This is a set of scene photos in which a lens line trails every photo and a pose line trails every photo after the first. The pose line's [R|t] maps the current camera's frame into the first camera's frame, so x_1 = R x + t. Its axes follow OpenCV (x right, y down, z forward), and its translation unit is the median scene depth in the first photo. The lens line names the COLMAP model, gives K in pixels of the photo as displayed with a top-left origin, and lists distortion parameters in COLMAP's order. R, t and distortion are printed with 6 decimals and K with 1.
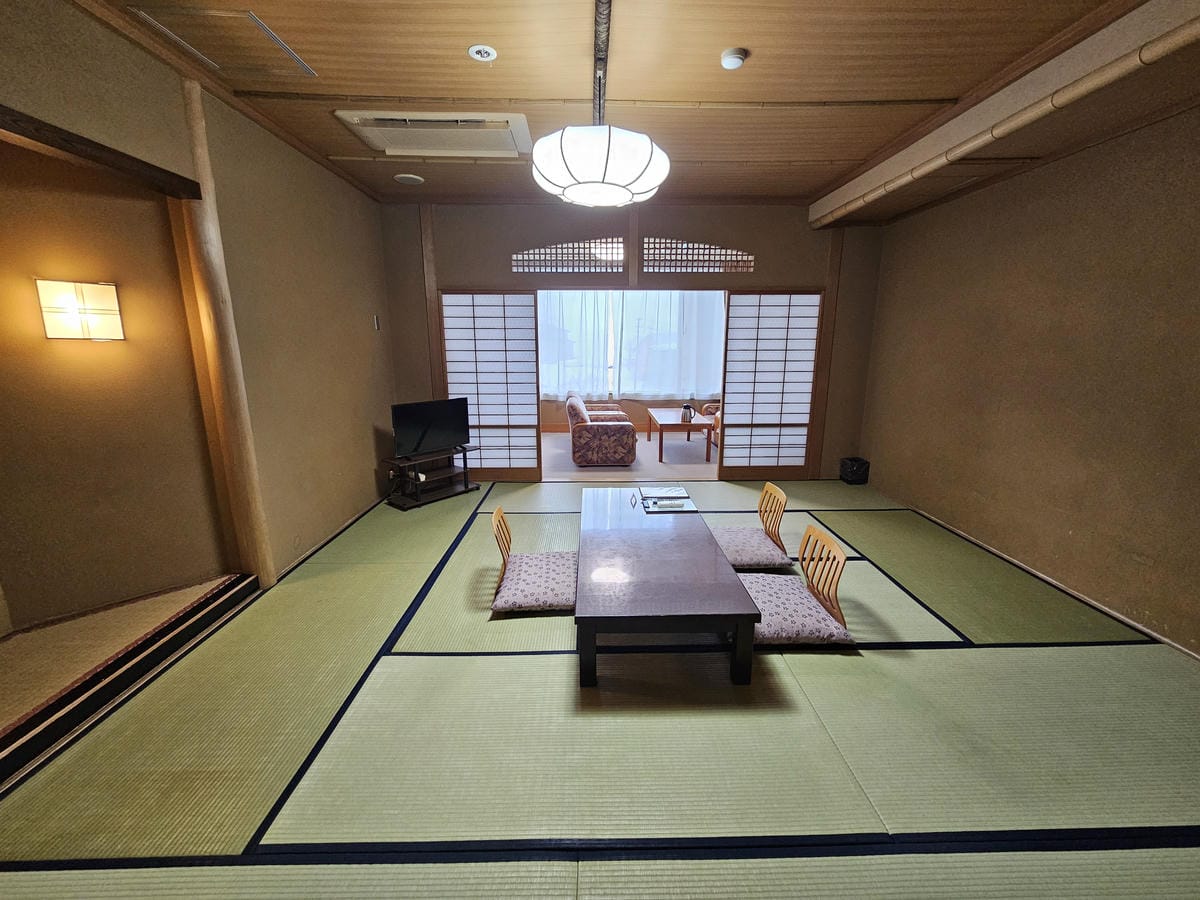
lens RADIAL K [[490.7, 0, 596.9], [0, 490.7, 447.2], [0, 0, 1]] dist [0.000005, 0.000001]
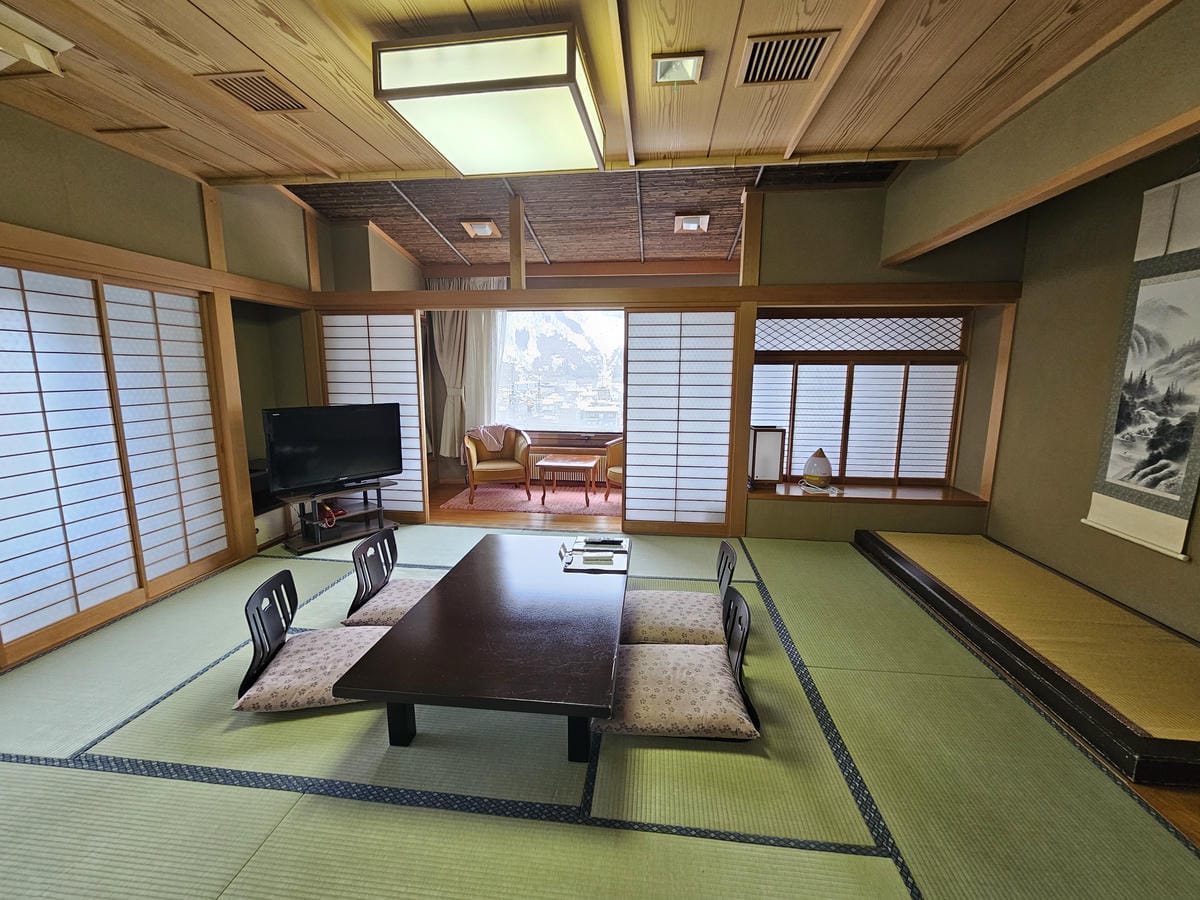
lens RADIAL K [[490.7, 0, 603.5], [0, 490.7, 448.0], [0, 0, 1]] dist [0.000005, 0.000001]
pose [[0.992387, 0.021643, -0.121240, 0.289865], [-0.028218, 0.998207, -0.052783, -0.036971], [0.119880, 0.055802, 0.991219, 0.179363]]
